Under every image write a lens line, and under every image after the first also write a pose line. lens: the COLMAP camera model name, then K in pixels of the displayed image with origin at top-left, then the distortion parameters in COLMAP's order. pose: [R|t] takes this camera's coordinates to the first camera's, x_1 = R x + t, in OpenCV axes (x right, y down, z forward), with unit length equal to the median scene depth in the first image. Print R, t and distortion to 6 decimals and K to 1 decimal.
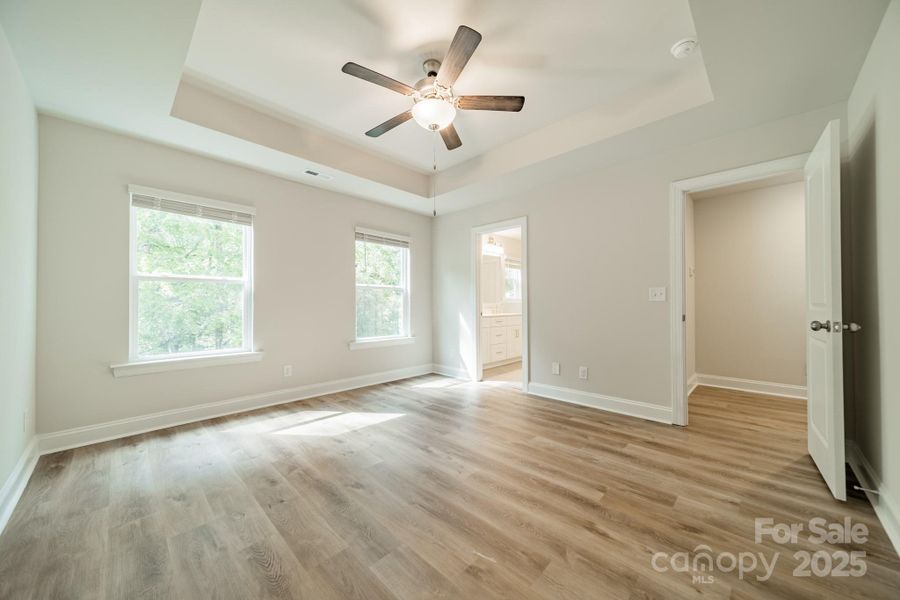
lens RADIAL K [[323.1, 0, 446.6], [0, 323.1, 299.8], [0, 0, 1]] dist [0.002808, 0.000030]
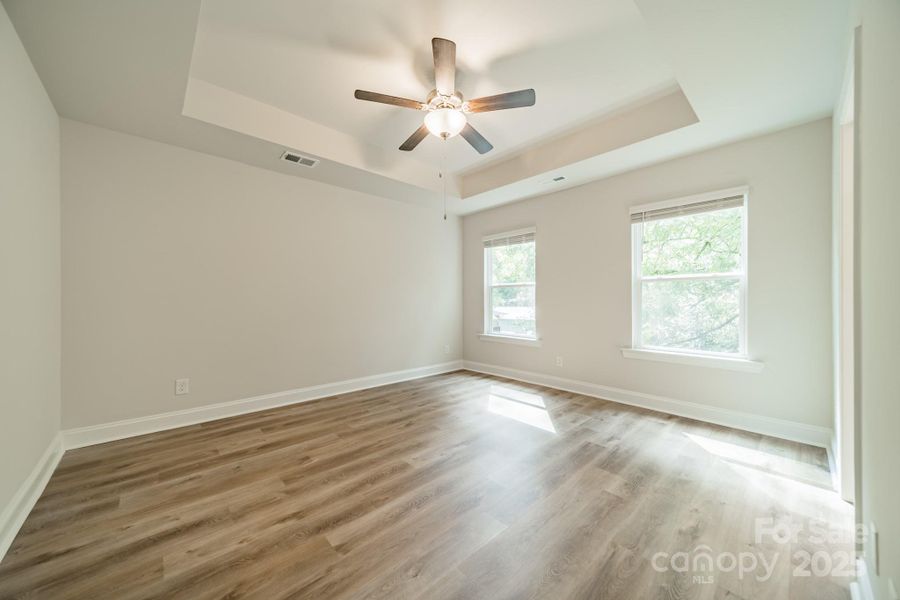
lens RADIAL K [[323.1, 0, 455.9], [0, 323.1, 302.0], [0, 0, 1]] dist [0.002808, 0.000030]
pose [[-0.040236, 0.004612, -0.999180, 0.983184], [0.014501, 0.999887, 0.004032, 0.003422], [0.999085, -0.014327, -0.040298, 1.043964]]
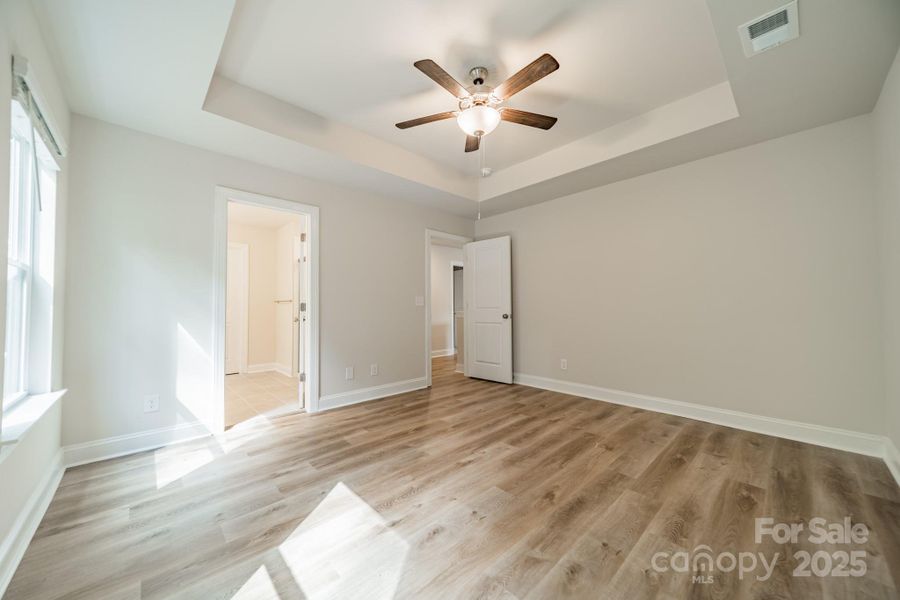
lens RADIAL K [[323.1, 0, 455.4], [0, 323.1, 299.2], [0, 0, 1]] dist [0.002808, 0.000030]
pose [[0.033144, 0.028741, 0.999037, -1.017792], [-0.005820, 0.999575, -0.028563, 0.019131], [-0.999434, -0.004867, 0.033297, 1.013331]]
